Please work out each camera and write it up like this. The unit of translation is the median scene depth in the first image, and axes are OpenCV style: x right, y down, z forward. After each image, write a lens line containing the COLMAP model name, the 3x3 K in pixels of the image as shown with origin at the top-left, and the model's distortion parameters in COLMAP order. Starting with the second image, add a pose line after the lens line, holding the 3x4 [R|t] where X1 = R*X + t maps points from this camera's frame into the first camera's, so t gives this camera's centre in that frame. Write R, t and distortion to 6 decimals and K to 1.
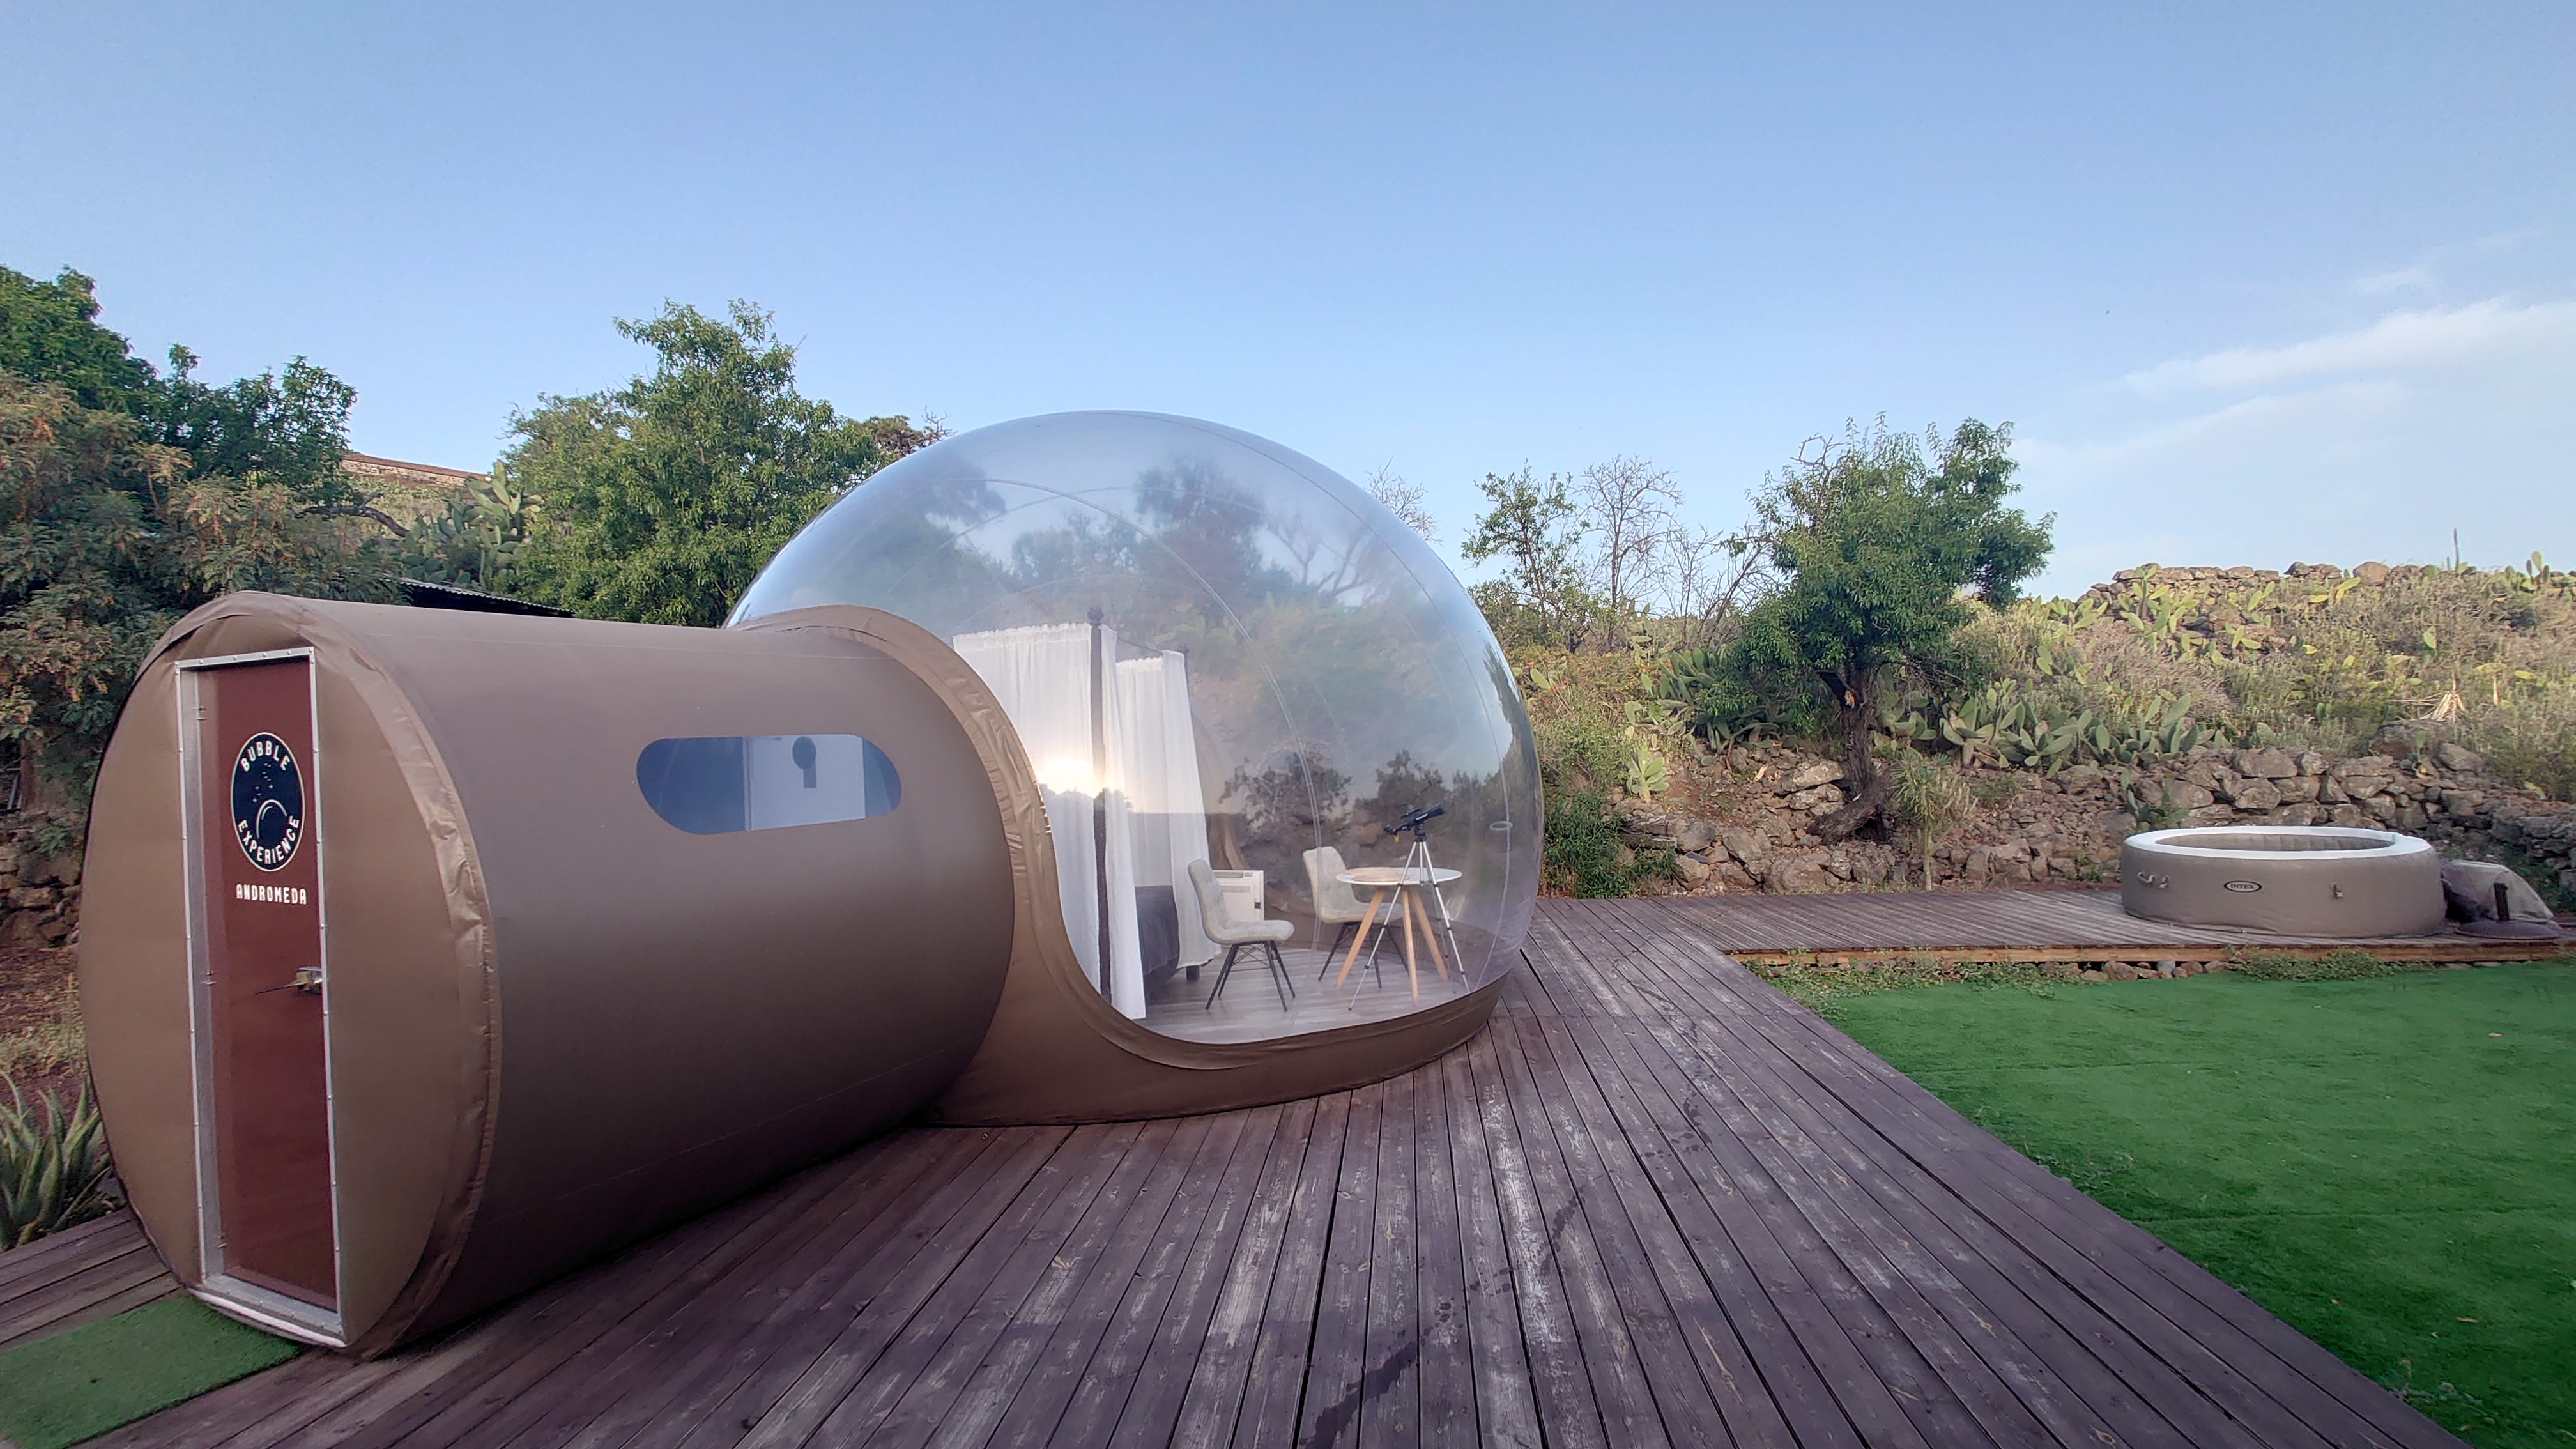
lens RADIAL K [[1177.5, 0, 1283.2], [0, 1177.5, 738.4], [0, 0, 1]] dist [0.002445, -0.001418]
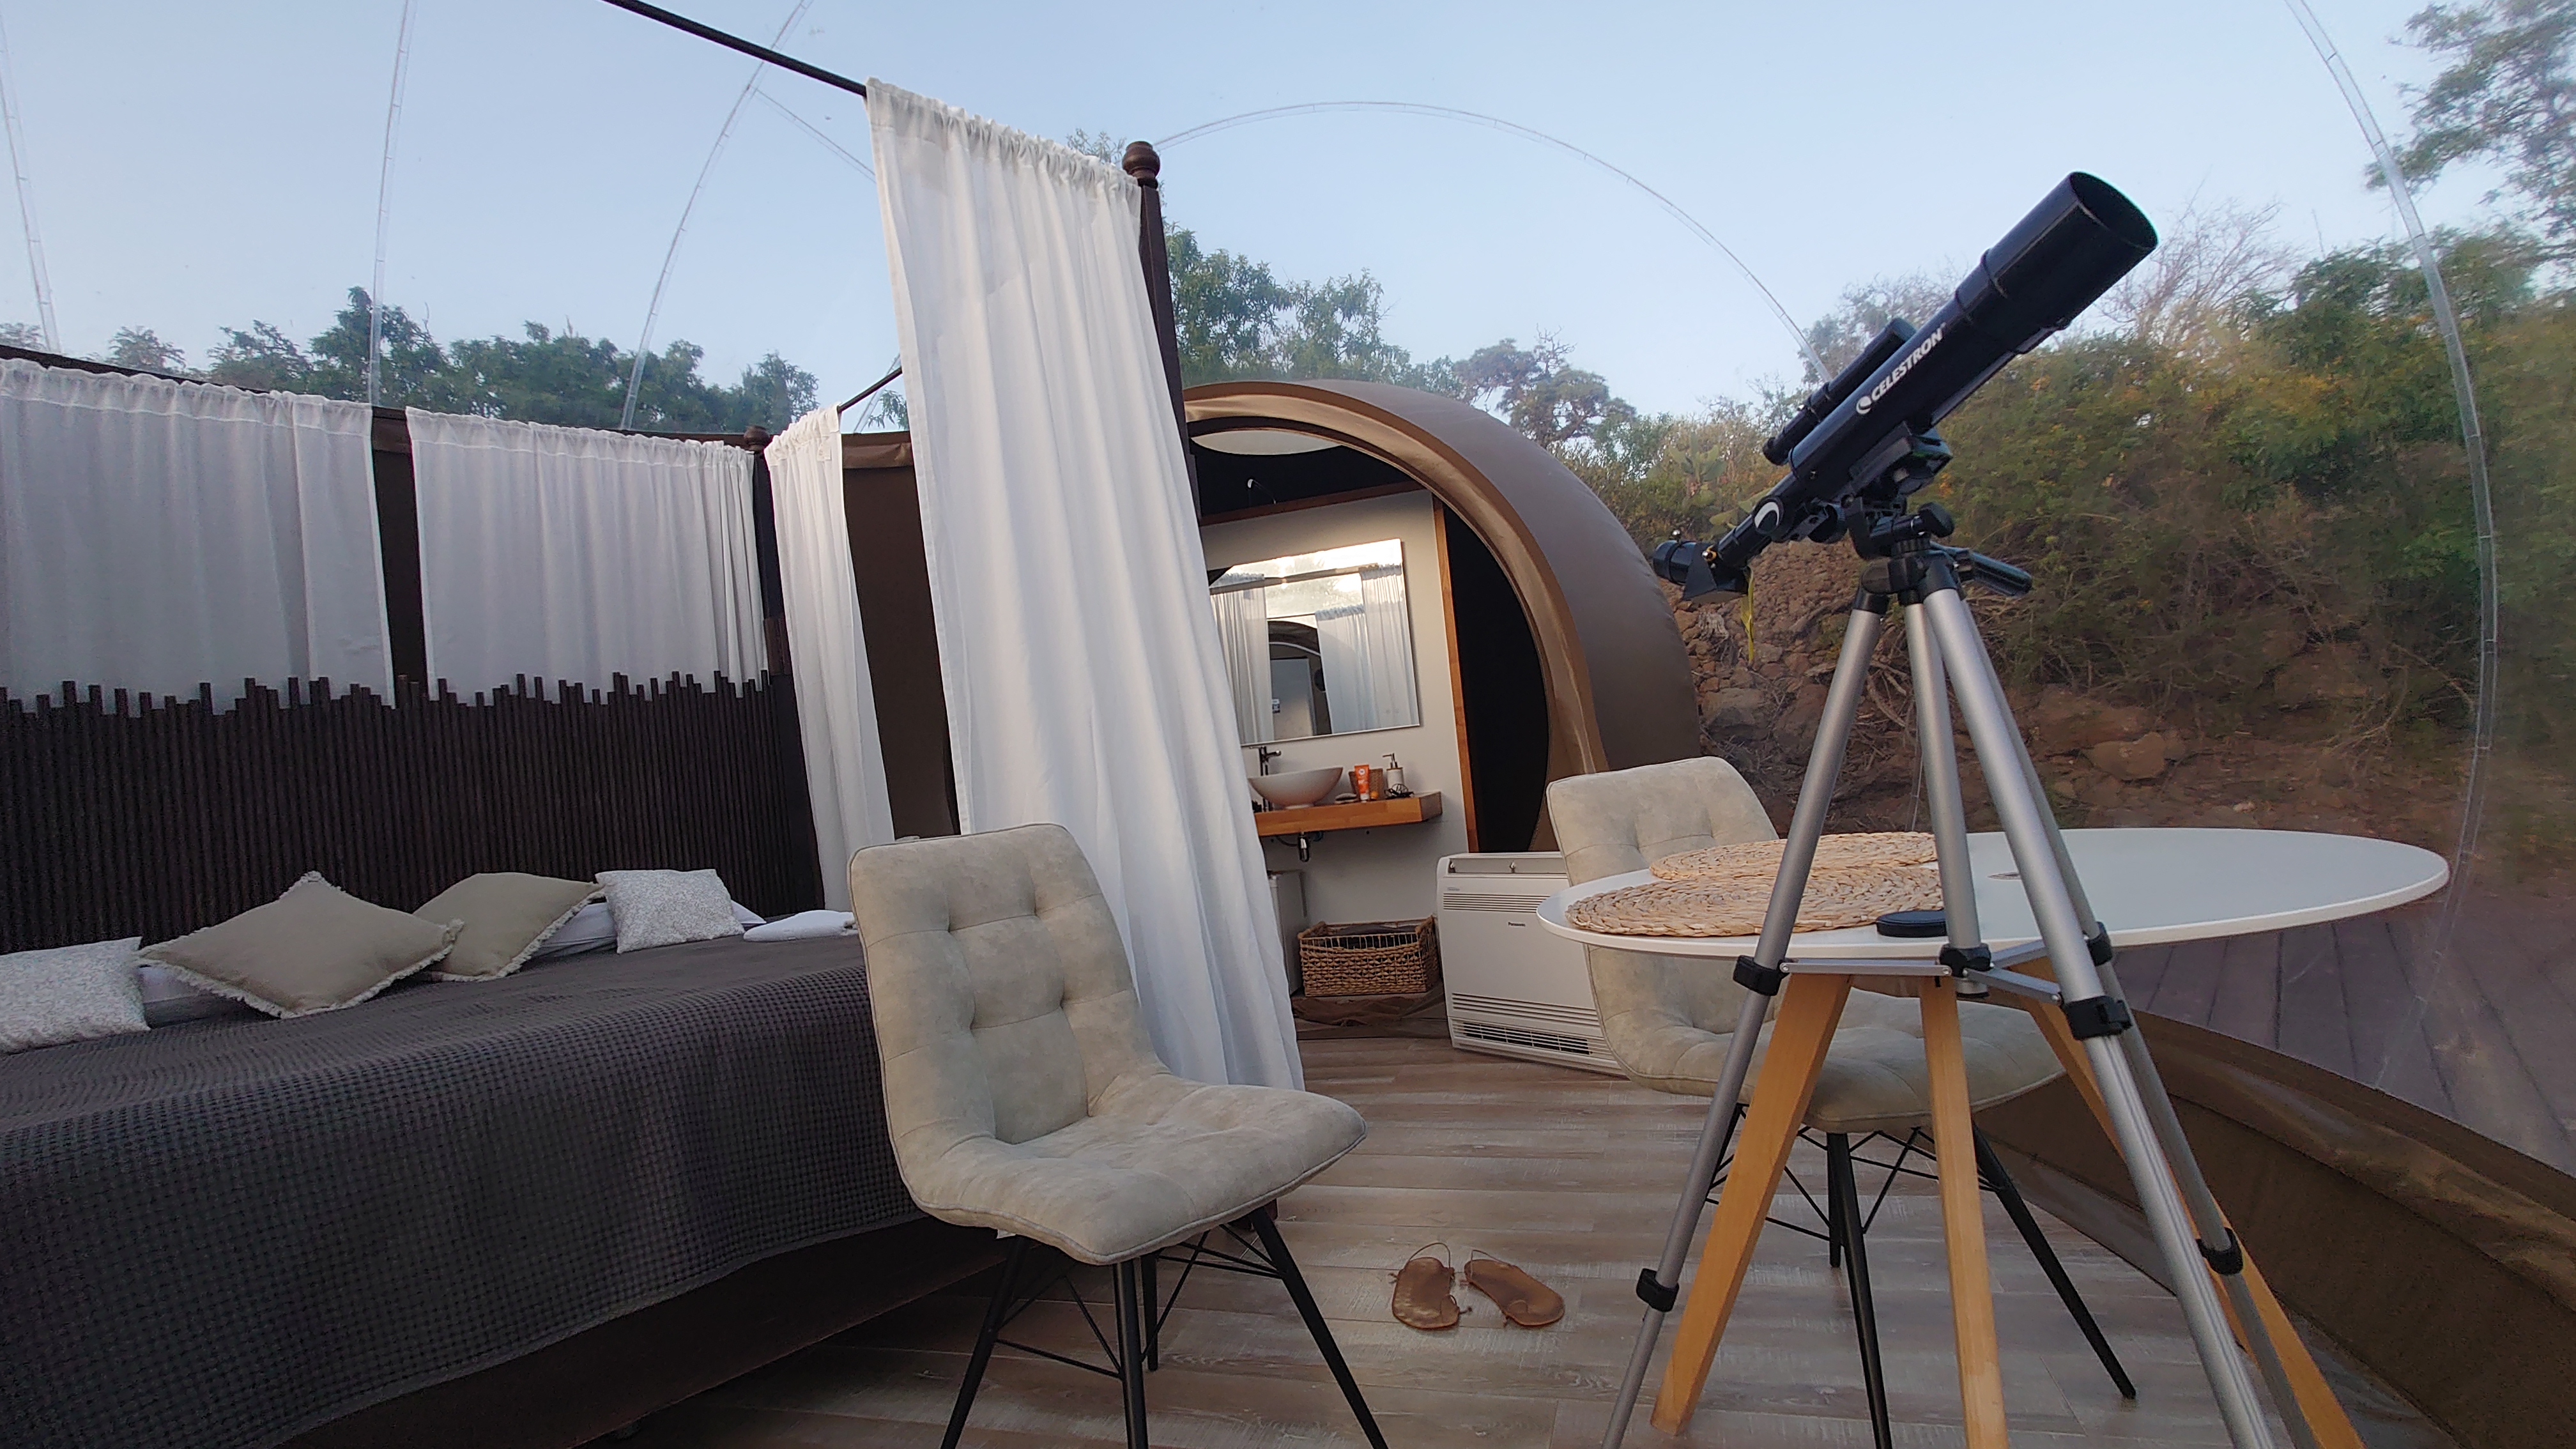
lens RADIAL K [[1177.5, 0, 1283.2], [0, 1177.5, 738.4], [0, 0, 1]] dist [0.002445, -0.001418]
pose [[0.812929, -0.079995, -0.576843, 0.063103], [0.090974, 0.995804, -0.009888, 0.046327], [0.575214, -0.044439, 0.816795, 0.422102]]
